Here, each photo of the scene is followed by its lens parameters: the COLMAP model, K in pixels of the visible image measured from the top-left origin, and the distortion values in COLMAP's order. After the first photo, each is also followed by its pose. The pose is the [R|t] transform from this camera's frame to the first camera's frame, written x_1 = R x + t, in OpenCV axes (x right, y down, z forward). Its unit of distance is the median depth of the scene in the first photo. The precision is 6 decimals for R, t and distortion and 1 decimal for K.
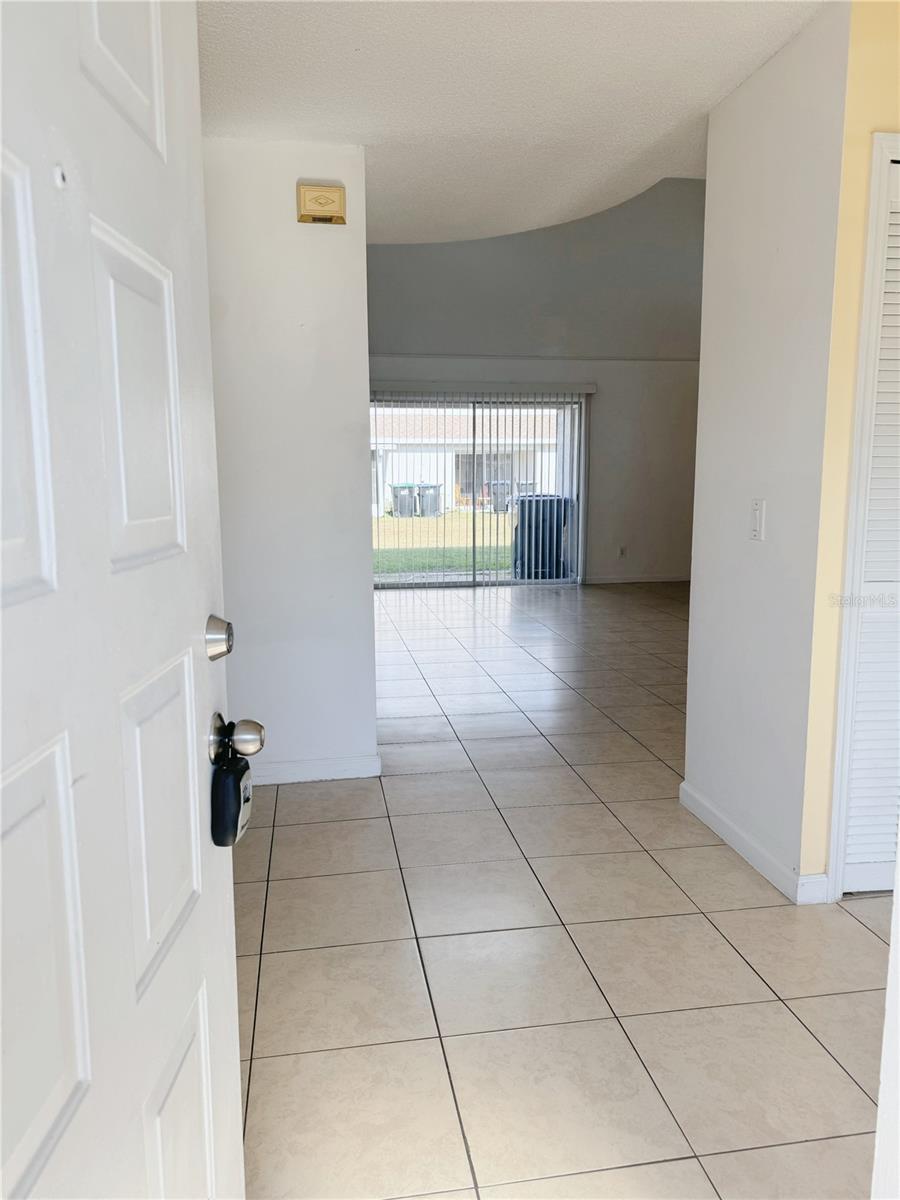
lens RADIAL K [[827.0, 0, 450.0], [0, 827.0, 600.0], [0, 0, 1]] dist [0.080111, -0.087075]
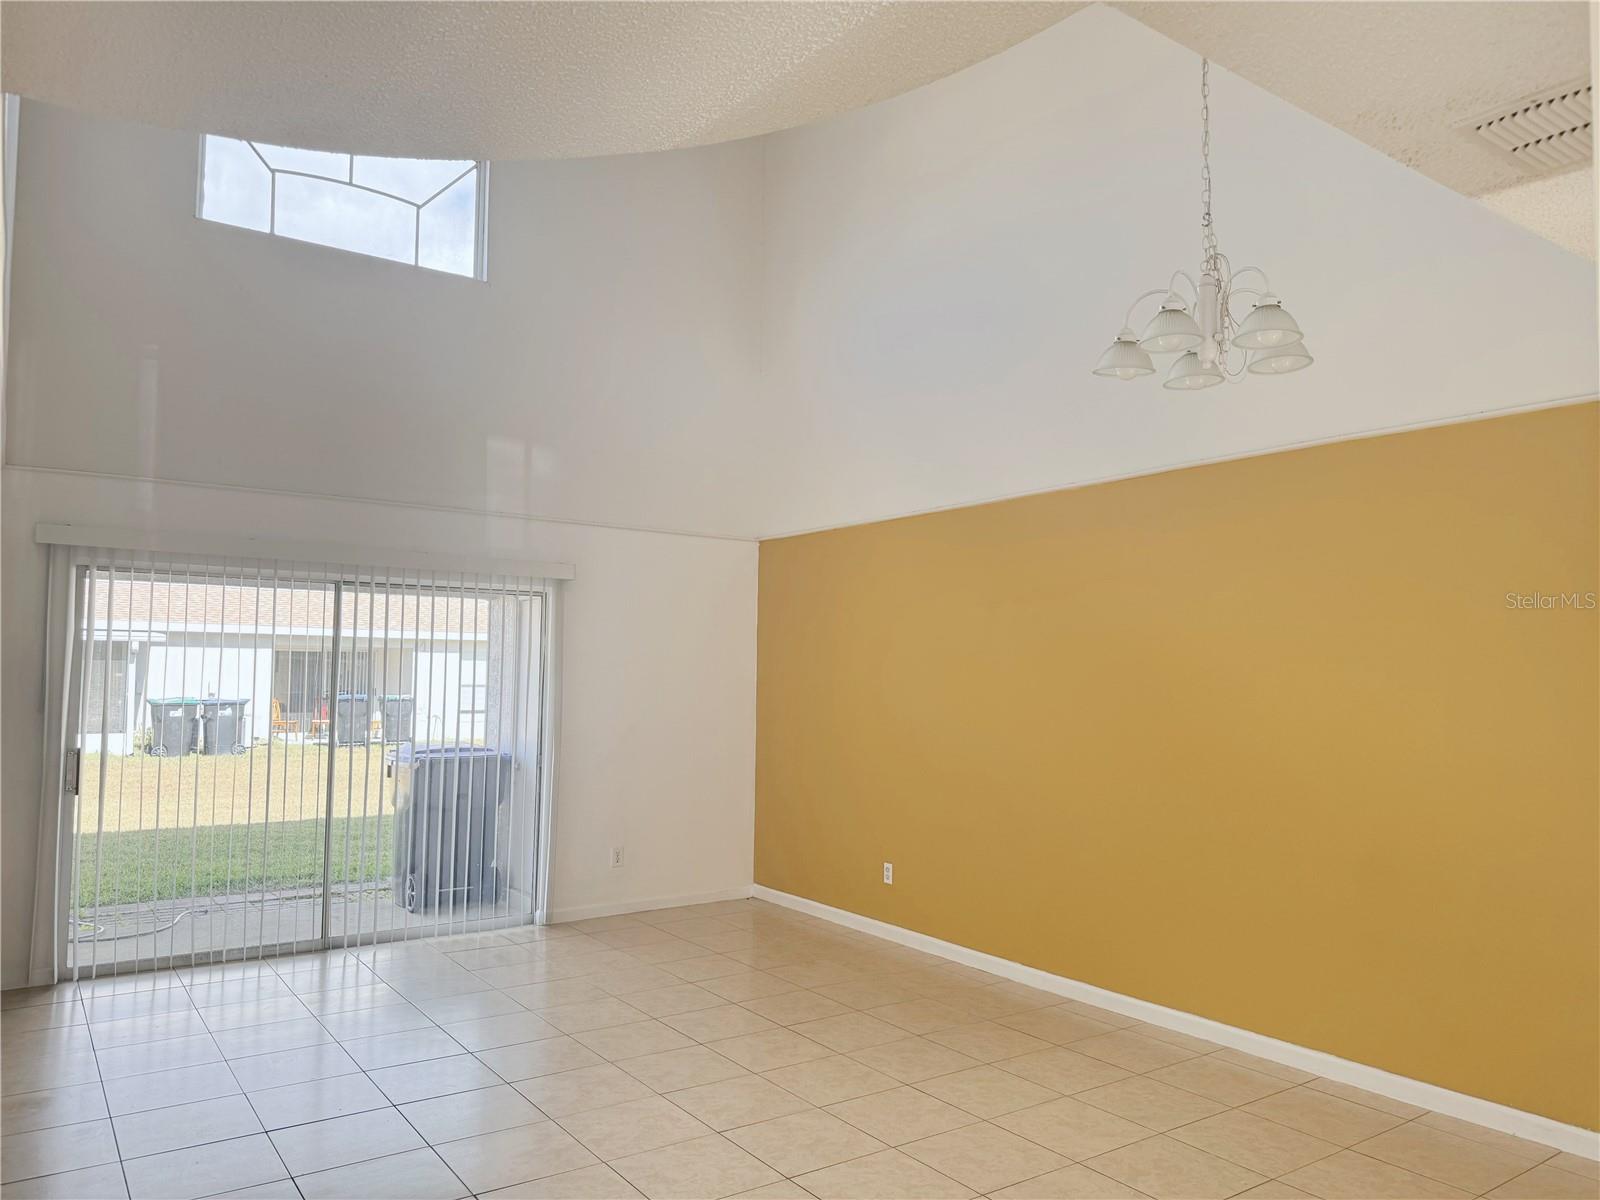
lens RADIAL K [[1102.7, 0, 800.0], [0, 1102.7, 600.0], [0, 0, 1]] dist [0.080111, -0.087075]
pose [[0.900081, 0.047937, 0.433078, -0.009941], [0.047410, 0.977254, -0.206706, -0.049766], [-0.433136, 0.206584, 0.877335, 0.190586]]
